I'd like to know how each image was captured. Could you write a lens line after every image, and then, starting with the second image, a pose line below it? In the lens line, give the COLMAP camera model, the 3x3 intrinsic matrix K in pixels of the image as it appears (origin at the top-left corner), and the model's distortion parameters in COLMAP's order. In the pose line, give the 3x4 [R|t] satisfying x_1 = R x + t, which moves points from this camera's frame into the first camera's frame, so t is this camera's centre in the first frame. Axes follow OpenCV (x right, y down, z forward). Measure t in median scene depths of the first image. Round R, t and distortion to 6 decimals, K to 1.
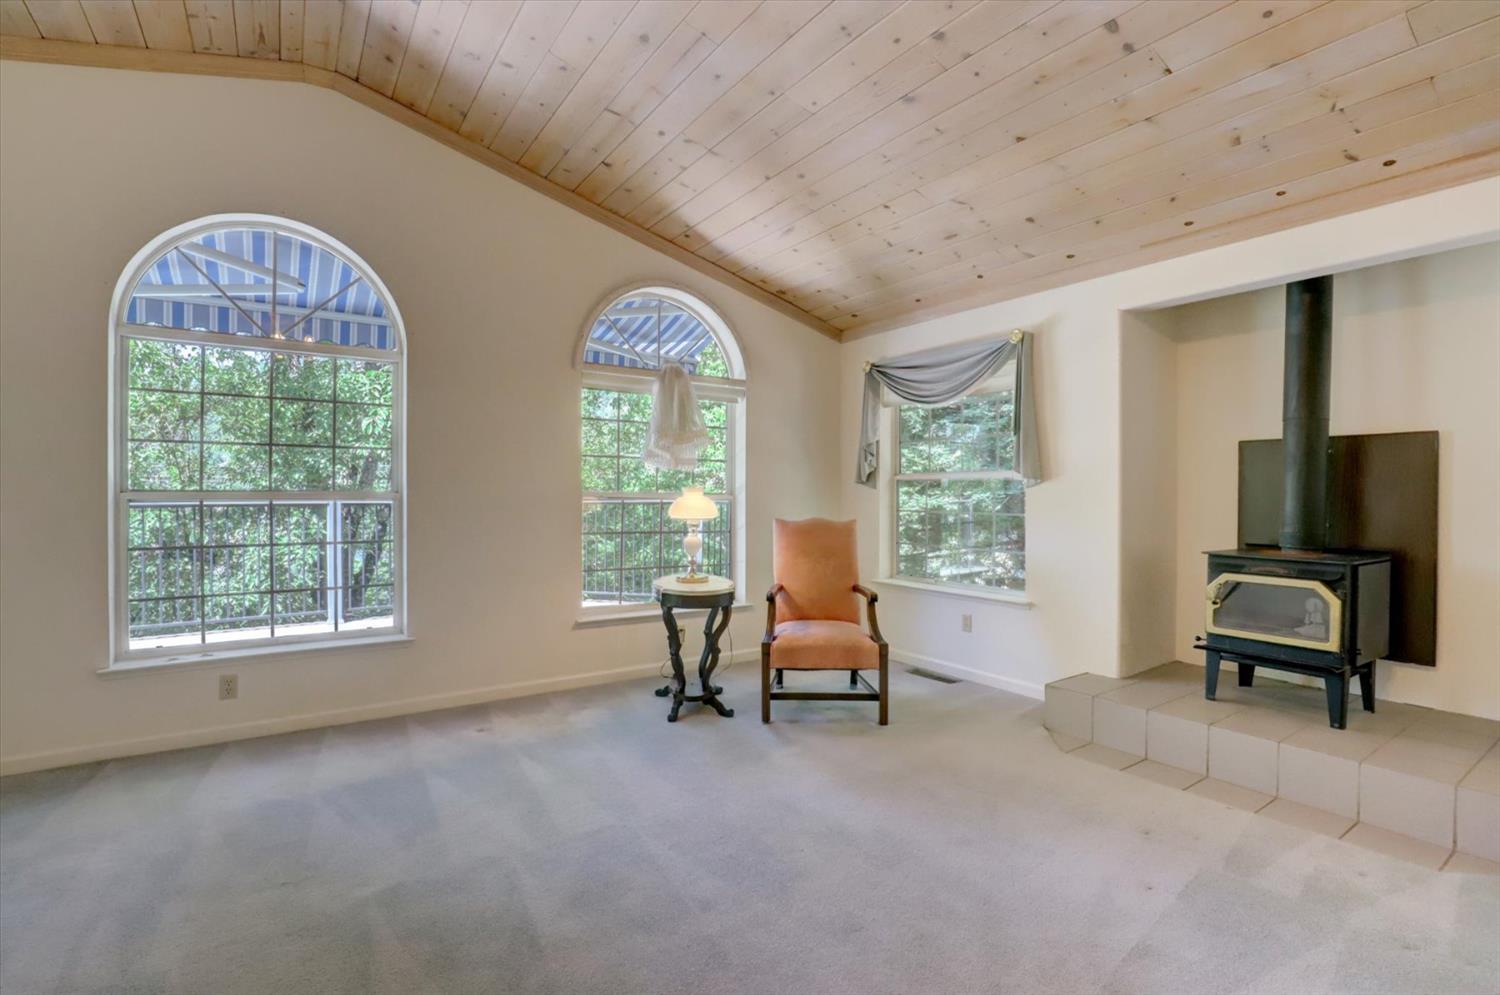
lens RADIAL K [[691.3, 0, 747.8], [0, 691.3, 501.4], [0, 0, 1]] dist [-0.032185, 0.004583]
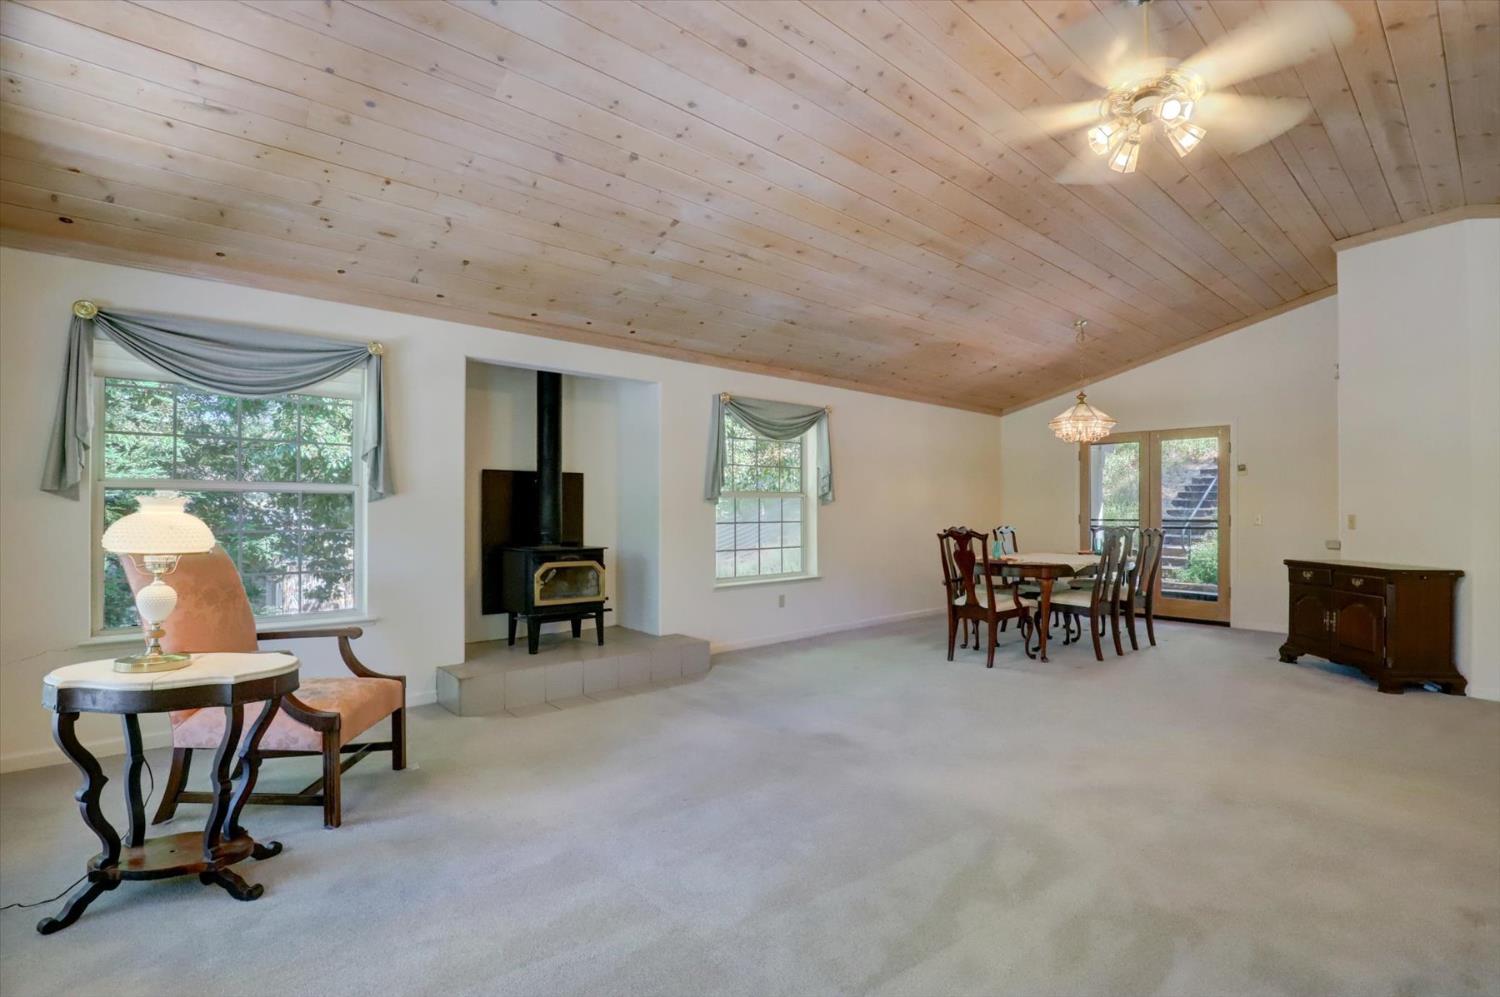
lens RADIAL K [[691.3, 0, 747.8], [0, 691.3, 502.4], [0, 0, 1]] dist [-0.032185, 0.004583]
pose [[-0.104166, 0.007598, 0.994531, -0.630958], [0.006390, 0.999955, -0.006970, -0.008516], [-0.994539, 0.005629, -0.104210, 0.561338]]
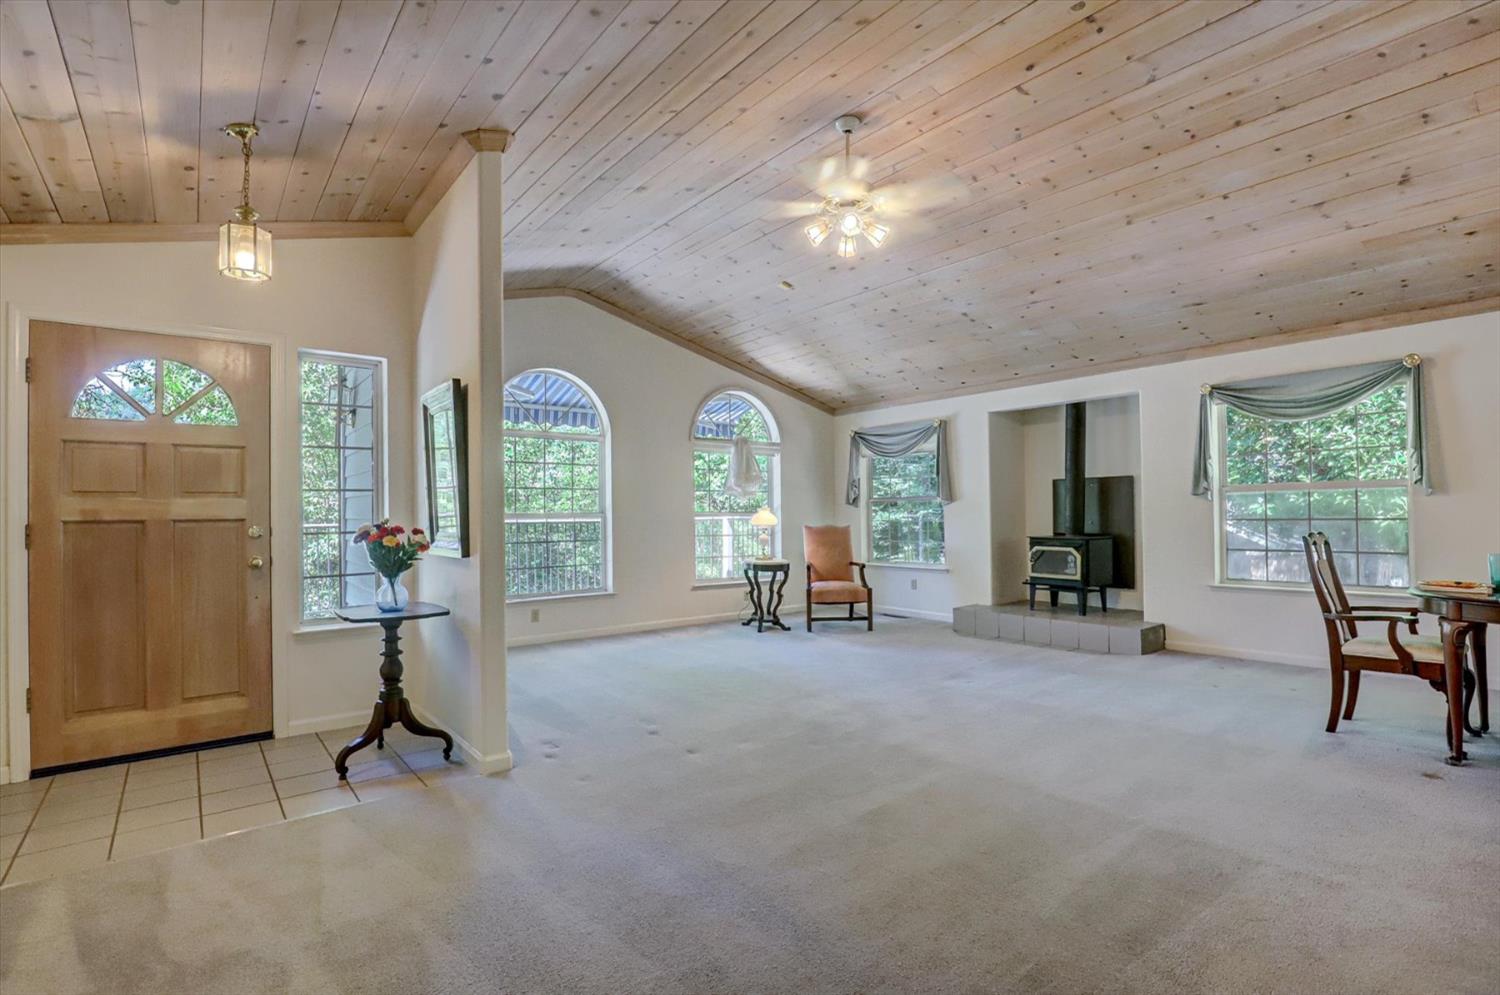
lens RADIAL K [[704.9, 0, 747.8], [0, 704.9, 502.0], [0, 0, 1]] dist [-0.036310, 0.006697]
pose [[0.997925, -0.012029, 0.063251, -0.226599], [0.013850, 0.999500, -0.028423, 0.015424], [-0.062878, 0.029241, 0.997593, -0.810199]]
